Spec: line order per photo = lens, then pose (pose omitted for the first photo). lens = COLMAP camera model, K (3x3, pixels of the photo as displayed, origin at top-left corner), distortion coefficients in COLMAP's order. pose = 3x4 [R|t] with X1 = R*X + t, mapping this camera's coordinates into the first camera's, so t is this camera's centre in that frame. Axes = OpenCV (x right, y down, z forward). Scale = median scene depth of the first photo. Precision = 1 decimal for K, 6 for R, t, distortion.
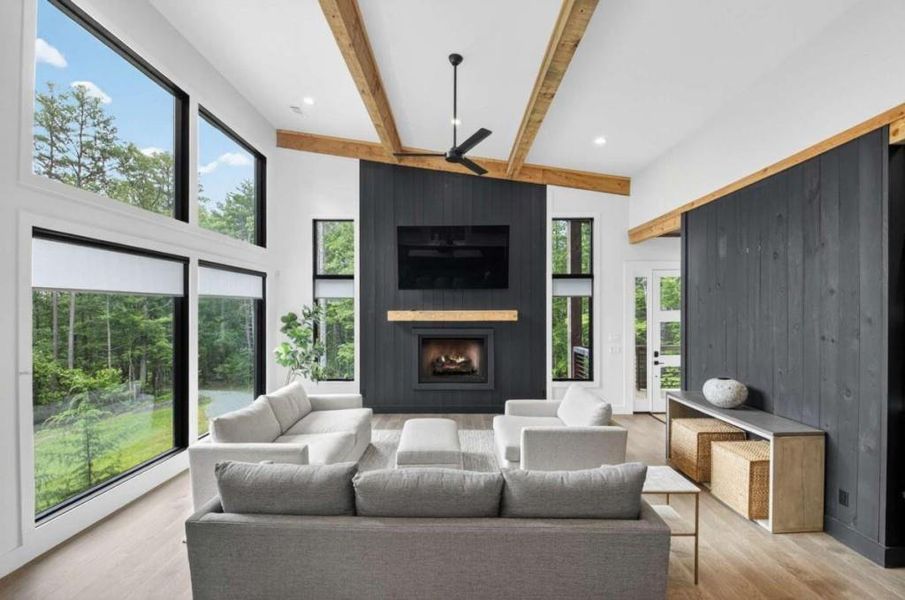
lens RADIAL K [[407.1, 0, 452.6], [0, 407.1, 297.5], [0, 0, 1]] dist [-0.001794, -0.007866]
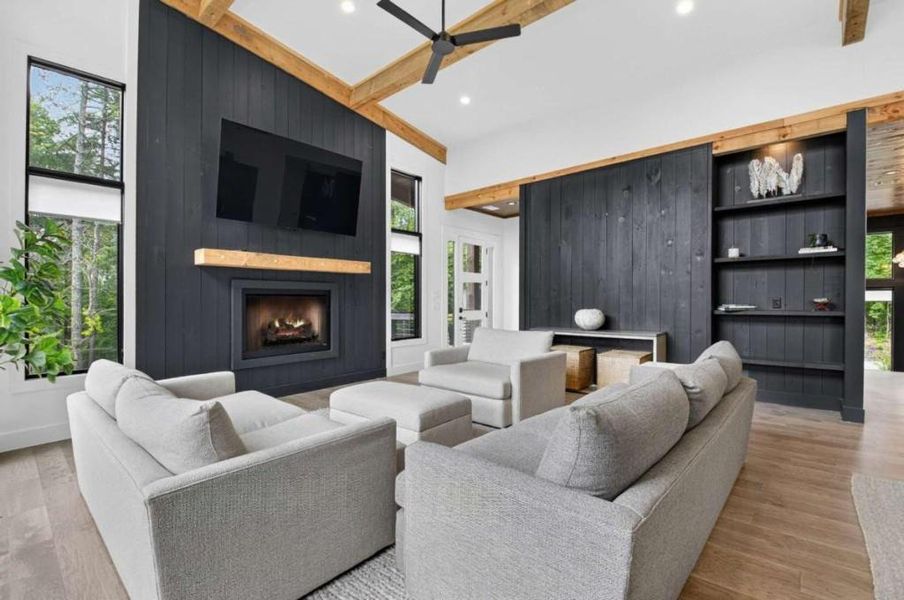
lens RADIAL K [[406.7, 0, 438.2], [0, 406.7, 303.9], [0, 0, 1]] dist [-0.001794, -0.007866]
pose [[0.646117, -0.005964, 0.763215, -0.401693], [-0.015829, 0.999650, 0.021212, 0.096860], [-0.763075, -0.025786, 0.645796, 0.308973]]
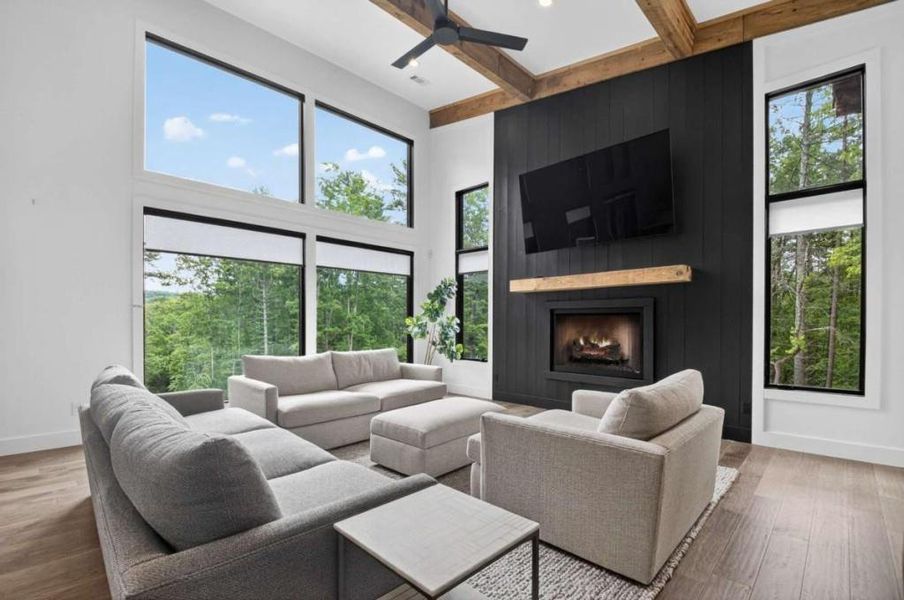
lens RADIAL K [[406.7, 0, 440.6], [0, 406.7, 321.8], [0, 0, 1]] dist [-0.001794, -0.007866]
pose [[0.717010, 0.005566, -0.697041, 0.314993], [0.016579, 0.999549, 0.025035, 0.093377], [0.696866, -0.029507, 0.716594, 0.291165]]
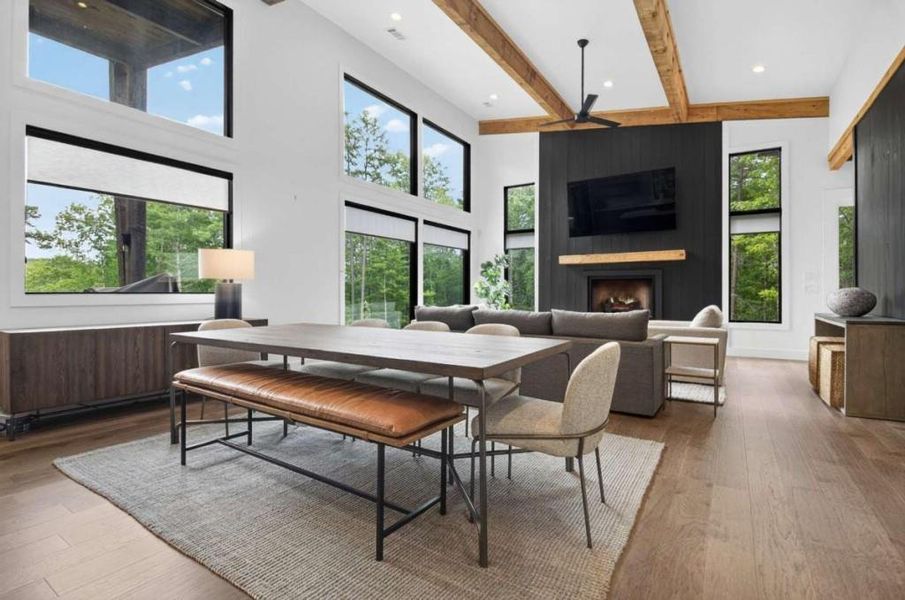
lens RADIAL K [[440.5, 0, 440.2], [0, 440.5, 285.5], [0, 0, 1]] dist [0.001214, -0.004850]
pose [[0.835210, -0.003385, -0.549921, 0.248228], [0.009960, 0.999910, 0.008972, 0.102066], [0.549841, -0.012970, 0.835168, -0.260888]]
